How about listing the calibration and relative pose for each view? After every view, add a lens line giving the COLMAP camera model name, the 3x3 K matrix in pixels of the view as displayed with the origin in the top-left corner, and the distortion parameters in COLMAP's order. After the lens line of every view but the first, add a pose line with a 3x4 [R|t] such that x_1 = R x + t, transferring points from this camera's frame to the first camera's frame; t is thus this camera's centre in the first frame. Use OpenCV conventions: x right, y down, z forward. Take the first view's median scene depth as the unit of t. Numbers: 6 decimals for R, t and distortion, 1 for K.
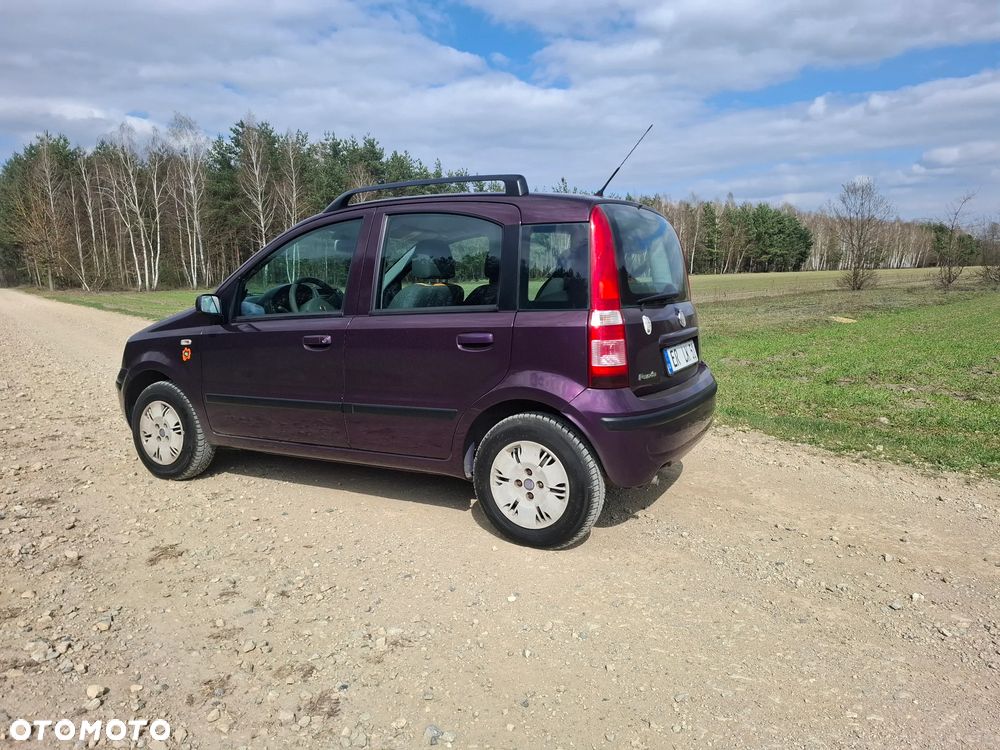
lens RADIAL K [[682.7, 0, 500.4], [0, 682.7, 367.4], [0, 0, 1]] dist [0.058133, -0.054613]
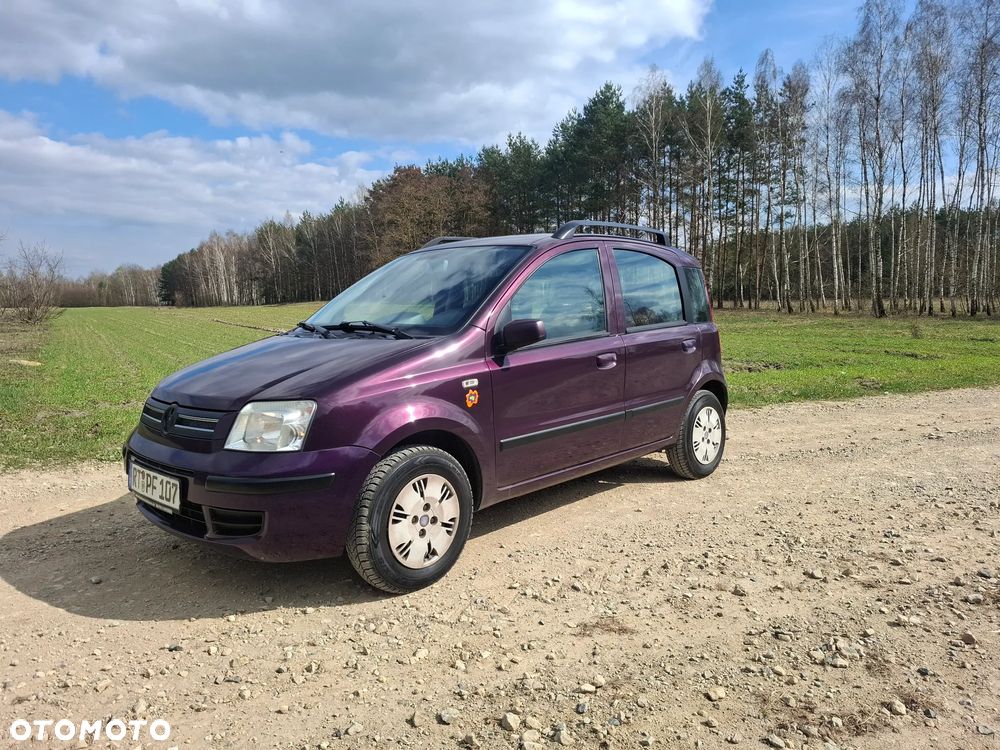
lens RADIAL K [[682.7, 0, 499.2], [0, 682.7, 373.2], [0, 0, 1]] dist [0.058133, -0.054613]
pose [[0.239451, -0.080404, 0.967574, -1.108124], [0.133444, 0.989833, 0.049229, -0.075170], [-0.961694, 0.117329, 0.247745, 0.730654]]
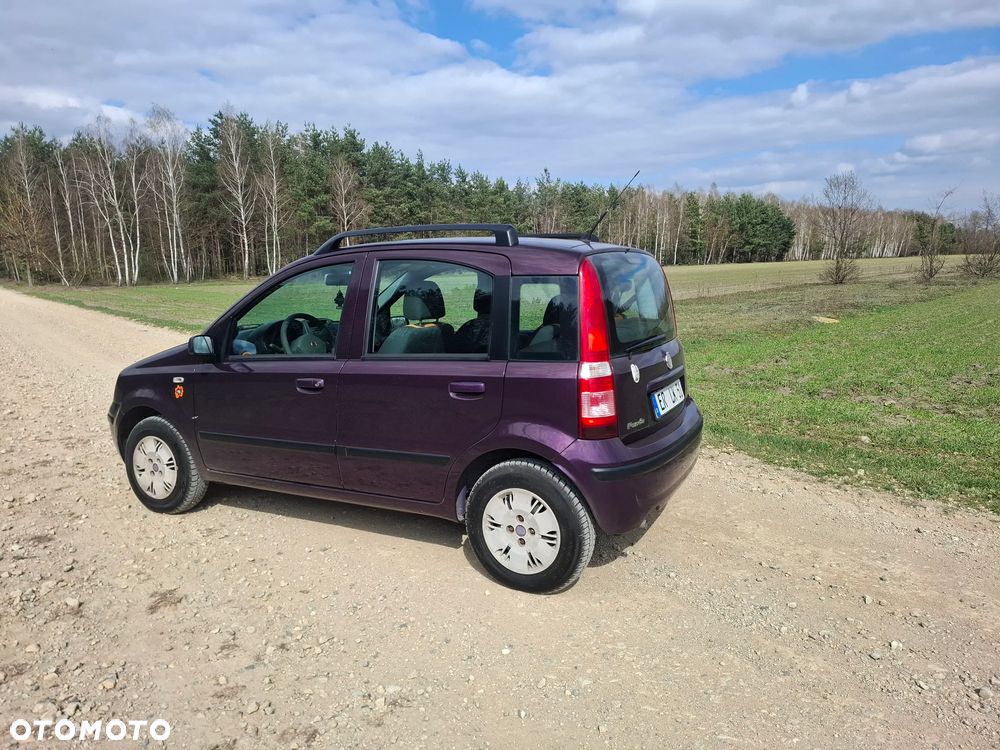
lens RADIAL K [[682.7, 0, 491.8], [0, 682.7, 375.3], [0, 0, 1]] dist [0.058133, -0.054613]
pose [[0.999916, -0.006701, 0.011124, -0.007881], [0.006426, 0.999677, 0.024569, -0.061130], [-0.011285, -0.024495, 0.999636, -0.012892]]
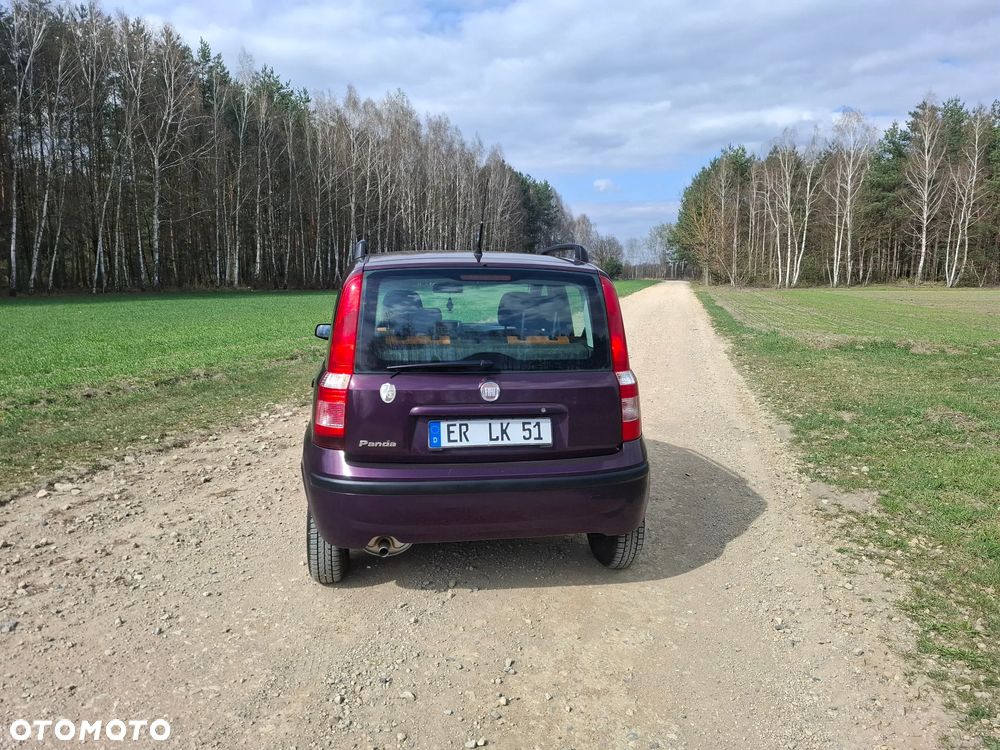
lens RADIAL K [[682.7, 0, 498.6], [0, 682.7, 371.5], [0, 0, 1]] dist [0.058133, -0.054613]
pose [[0.619449, 0.121313, -0.775607, 0.765222], [-0.111376, 0.991575, 0.066141, -0.125587], [0.777096, 0.045413, 0.627742, 0.359081]]
